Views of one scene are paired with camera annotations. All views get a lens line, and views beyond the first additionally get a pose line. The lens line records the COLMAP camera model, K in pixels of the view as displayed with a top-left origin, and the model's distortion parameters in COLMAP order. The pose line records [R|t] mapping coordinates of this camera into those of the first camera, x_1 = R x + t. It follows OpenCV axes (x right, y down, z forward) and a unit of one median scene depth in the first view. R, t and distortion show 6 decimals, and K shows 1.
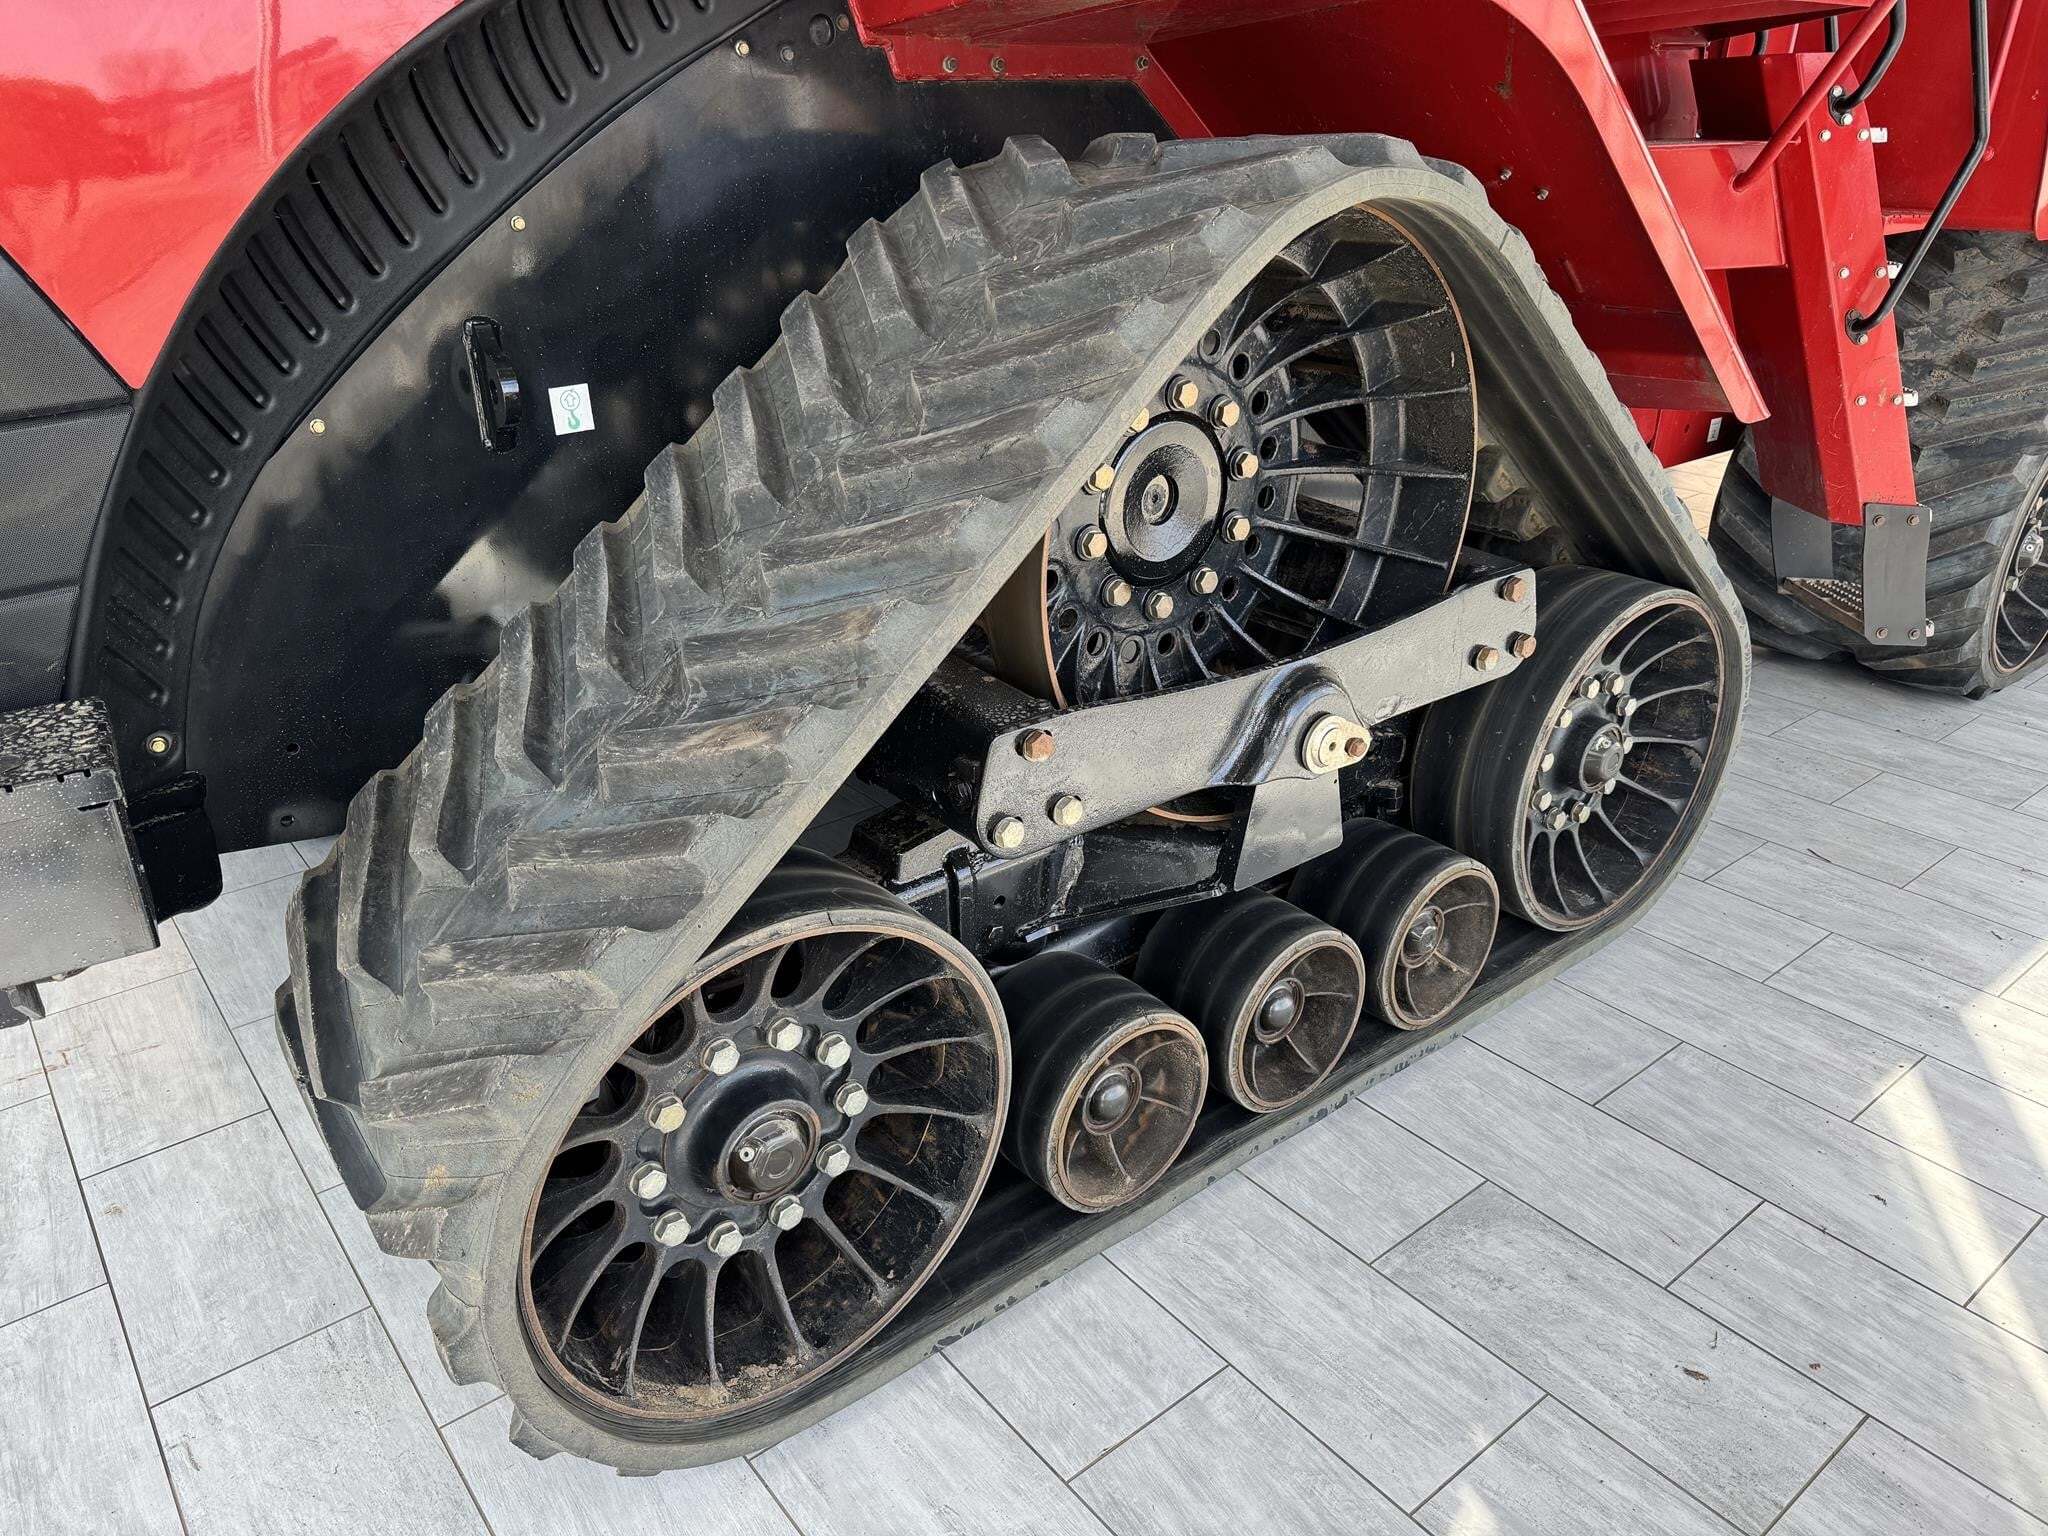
lens RADIAL K [[1445.5, 0, 1035.0], [0, 1445.5, 762.4], [0, 0, 1]] dist [0.029861, -0.042119]
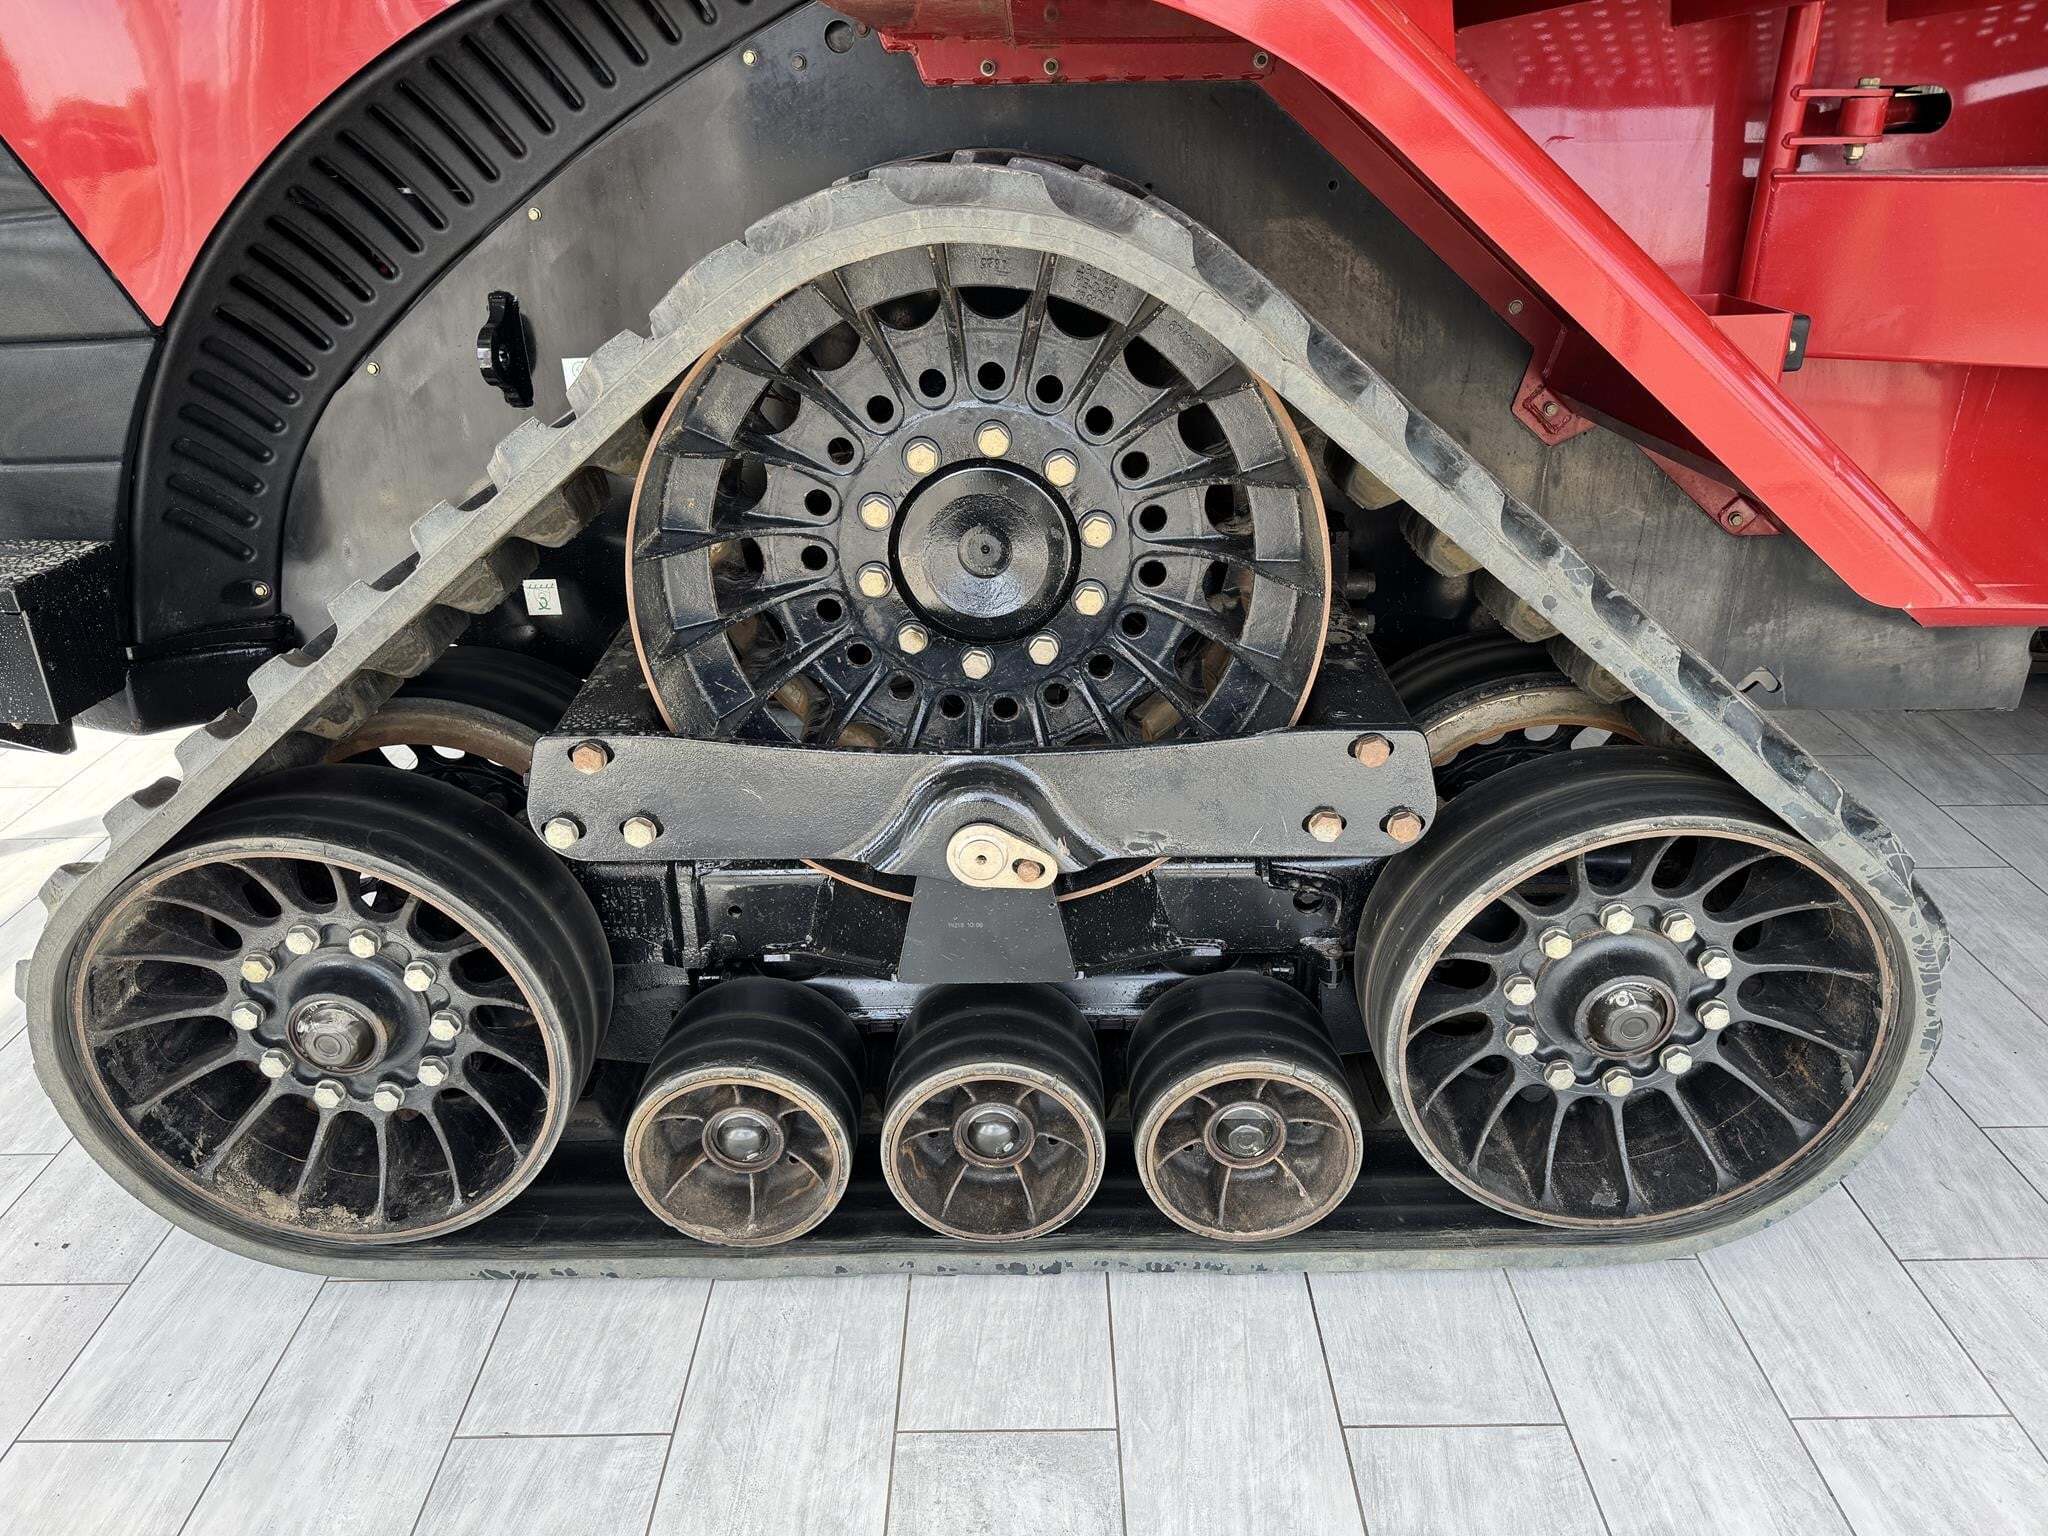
lens RADIAL K [[1445.5, 0, 1018.0], [0, 1445.5, 772.4], [0, 0, 1]] dist [0.029861, -0.042119]
pose [[0.779336, 0.265301, -0.567671, 0.785055], [-0.253934, 0.961939, 0.100945, -0.172615], [0.572846, 0.065481, 0.817043, 0.331509]]
